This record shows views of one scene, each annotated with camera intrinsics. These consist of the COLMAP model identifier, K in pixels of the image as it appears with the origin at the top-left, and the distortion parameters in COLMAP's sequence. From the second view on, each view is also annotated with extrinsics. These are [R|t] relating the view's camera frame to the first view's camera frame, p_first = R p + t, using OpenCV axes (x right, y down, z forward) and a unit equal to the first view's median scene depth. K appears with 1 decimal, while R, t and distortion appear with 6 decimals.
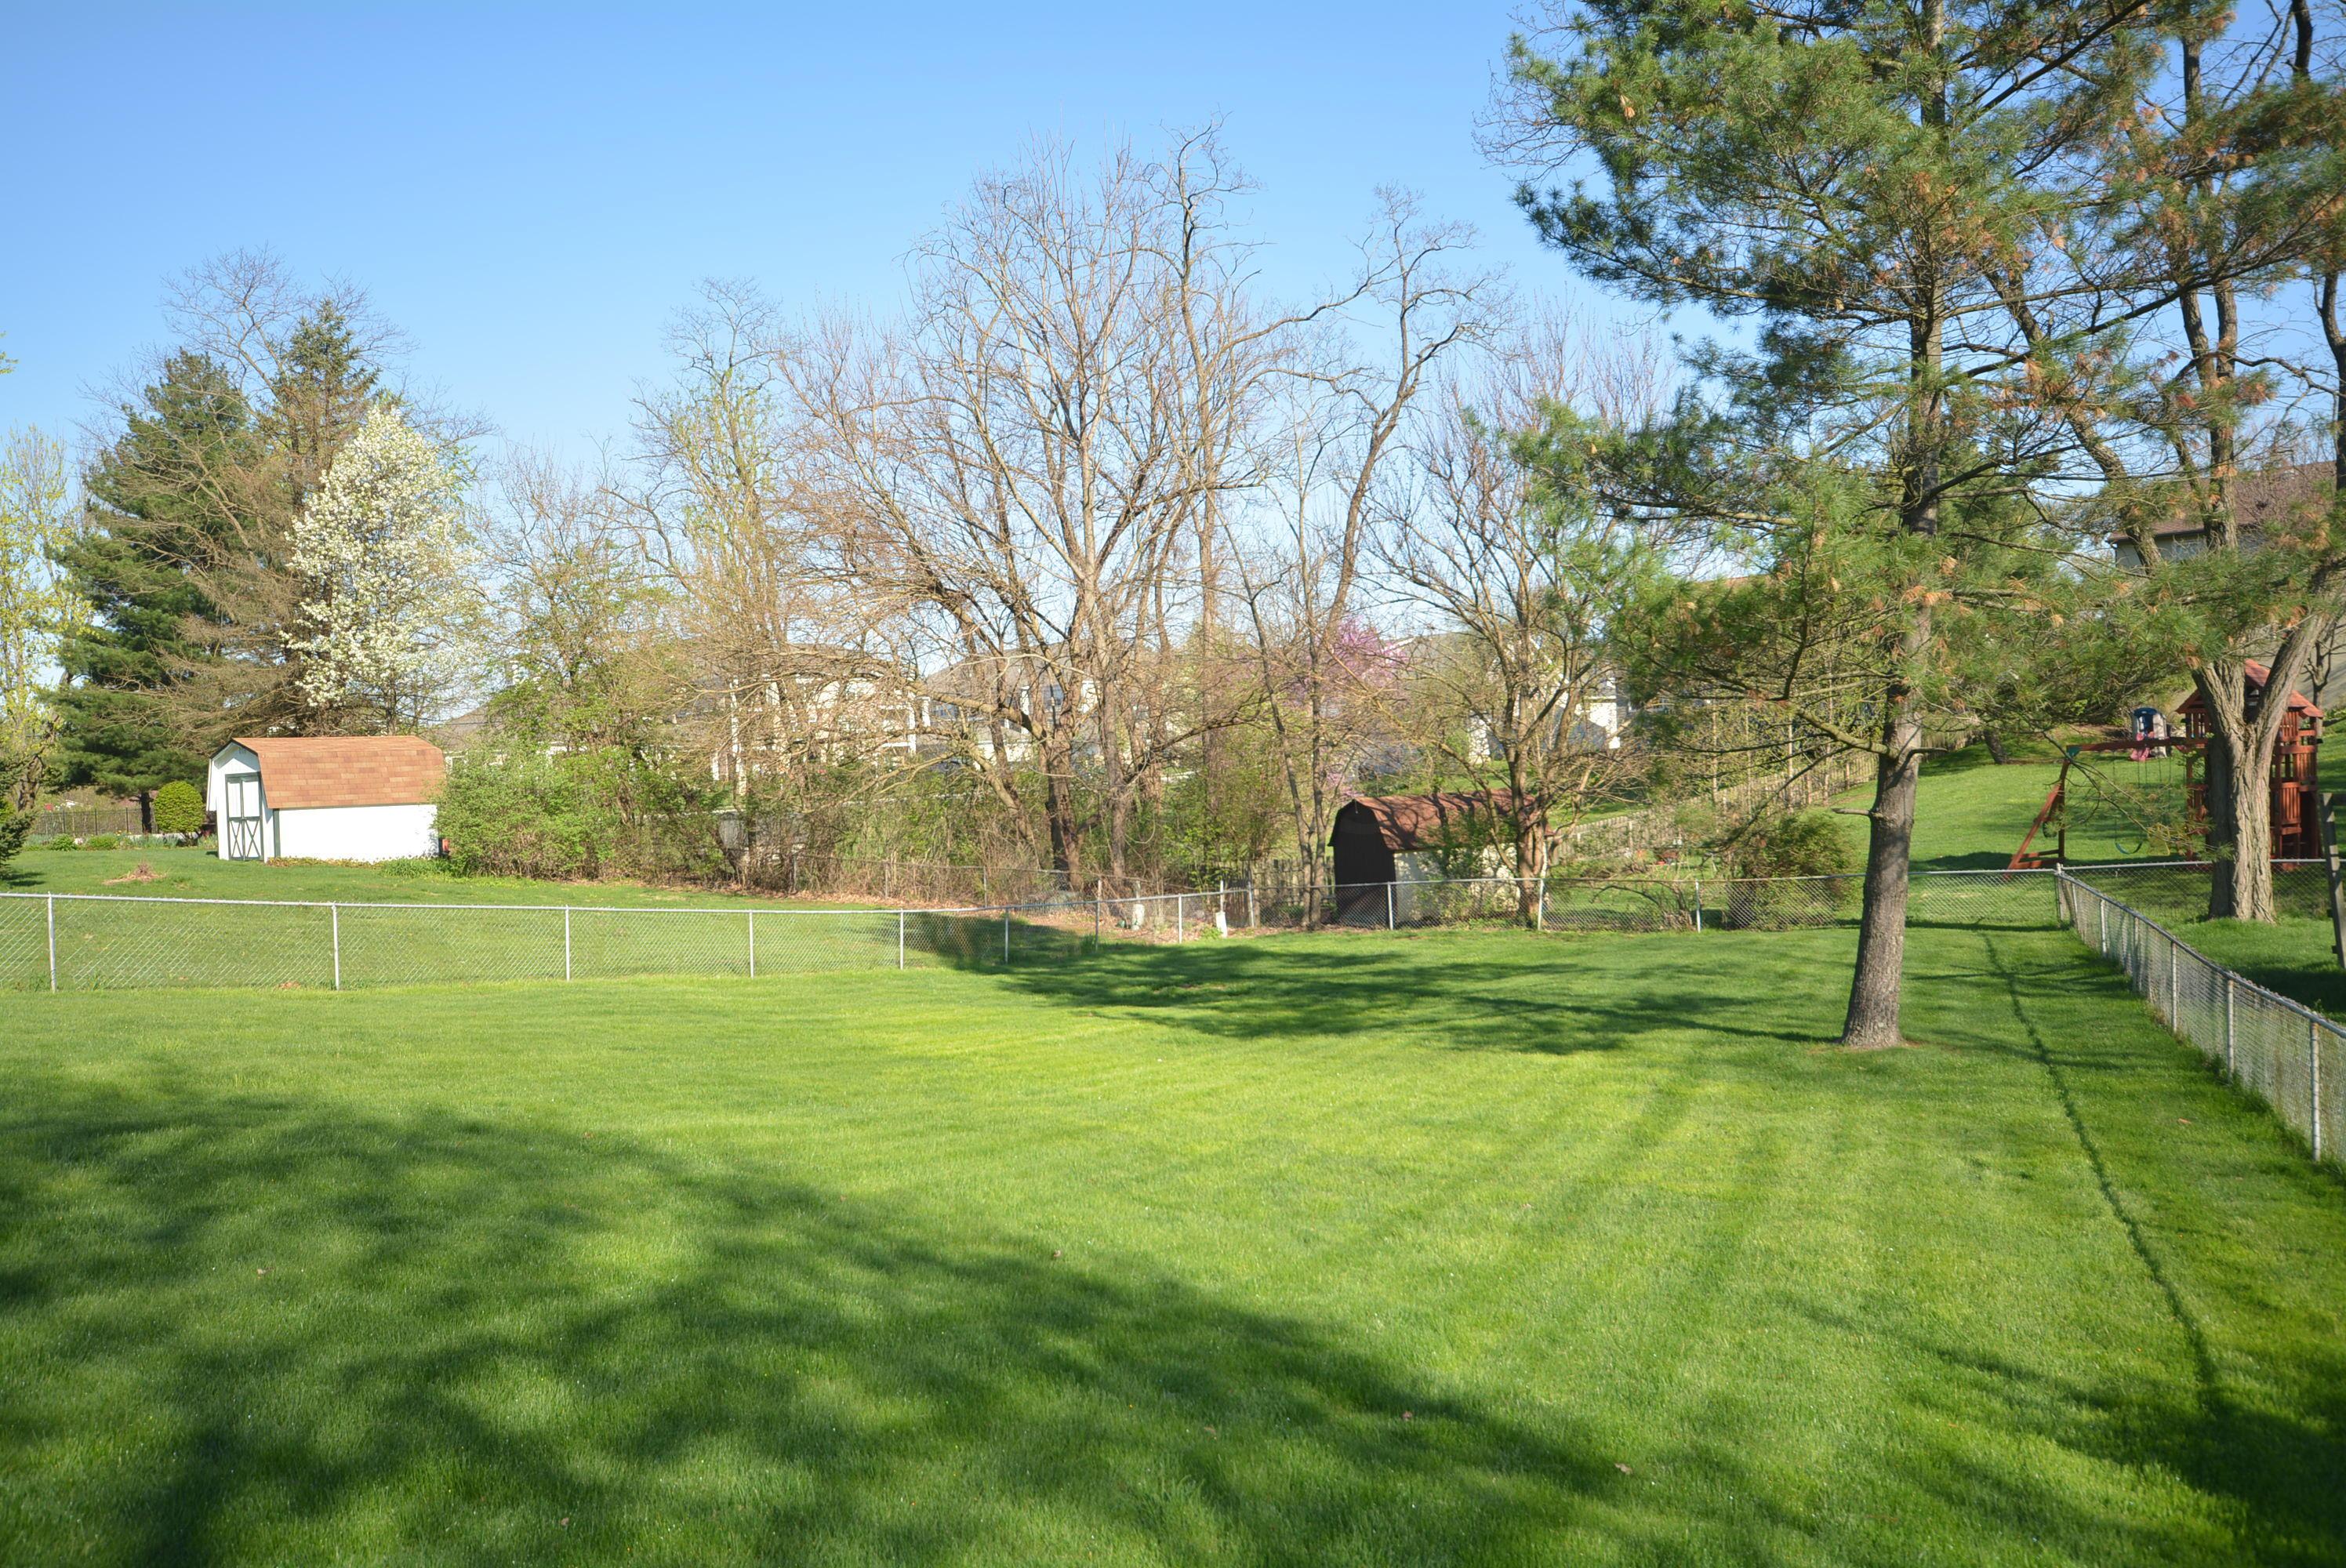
lens RADIAL K [[1370.6, 0, 1177.8], [0, 1370.6, 772.6], [0, 0, 1]] dist [0.003778, 0.001777]
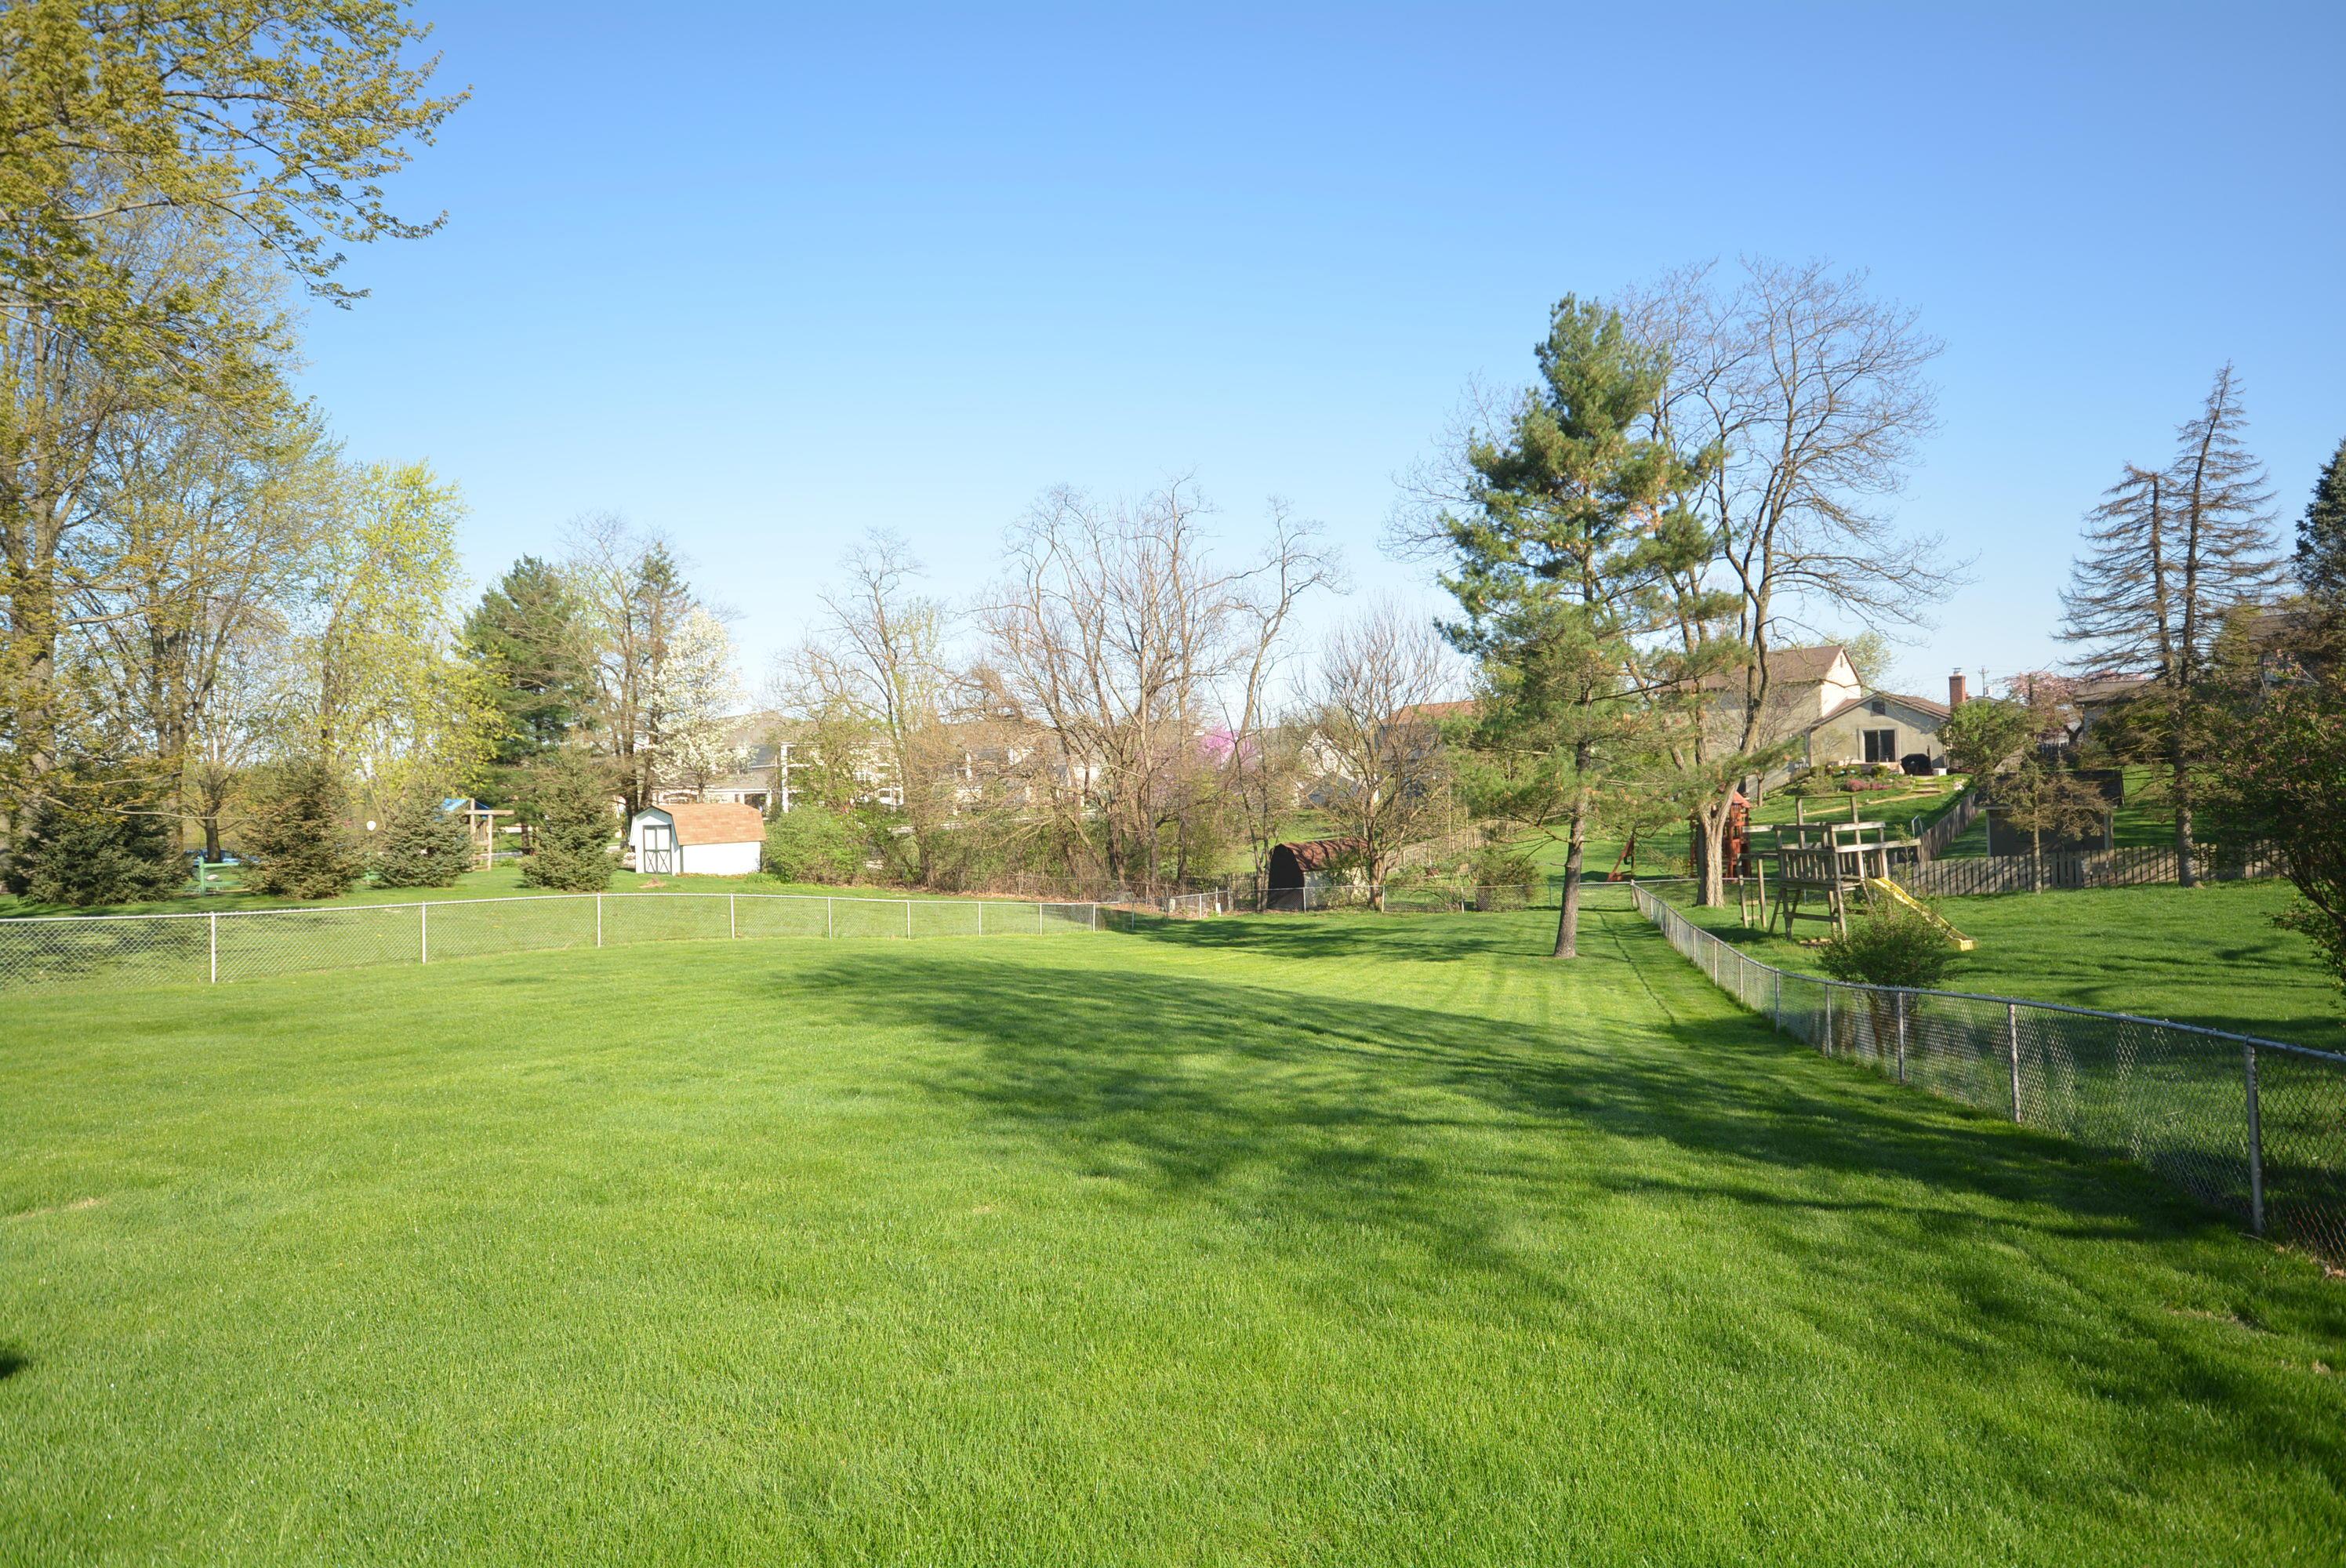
lens RADIAL K [[873.2, 0, 1166.3], [0, 873.2, 804.7], [0, 0, 1]] dist [-0.000730, -0.000025]
pose [[0.996364, 0.008339, 0.084787, -0.152579], [-0.007624, 0.999933, -0.008761, -0.025774], [-0.084854, 0.008082, 0.996361, -0.227708]]
